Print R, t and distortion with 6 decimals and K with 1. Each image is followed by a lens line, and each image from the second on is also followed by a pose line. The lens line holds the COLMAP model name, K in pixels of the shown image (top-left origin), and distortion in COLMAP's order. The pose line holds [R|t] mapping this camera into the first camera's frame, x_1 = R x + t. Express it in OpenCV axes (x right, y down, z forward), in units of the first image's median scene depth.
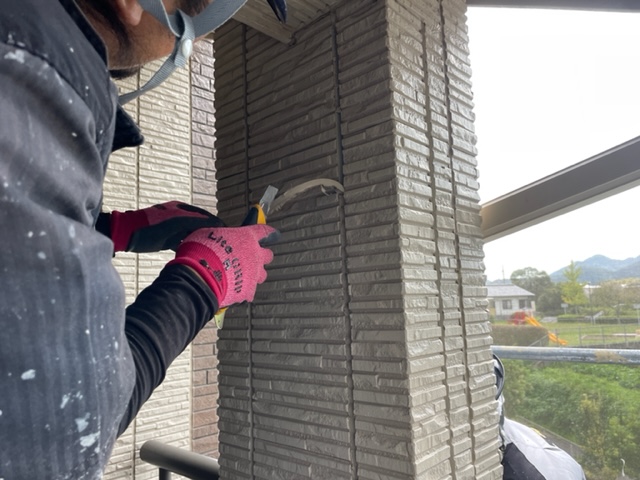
lens RADIAL K [[484.0, 0, 315.4], [0, 484.0, 244.3], [0, 0, 1]] dist [0.077403, -0.090403]
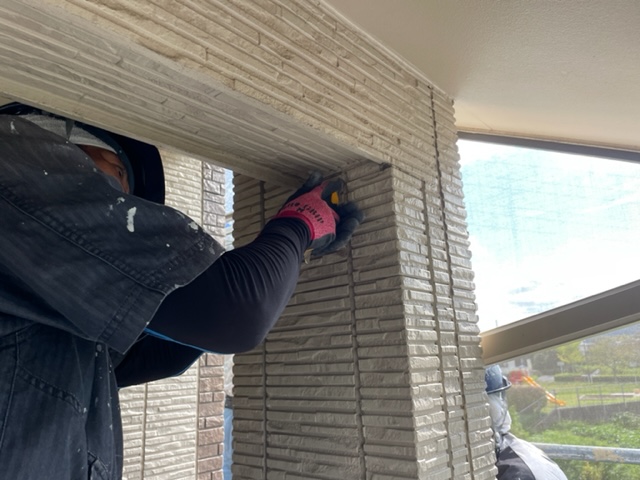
lens RADIAL K [[484.0, 0, 317.3], [0, 484.0, 245.8], [0, 0, 1]] dist [0.077403, -0.090403]
pose [[0.999831, -0.000333, 0.018366, -0.046959], [0.002397, 0.993652, -0.112470, -0.174120], [-0.018212, 0.112495, 0.993485, -0.102236]]
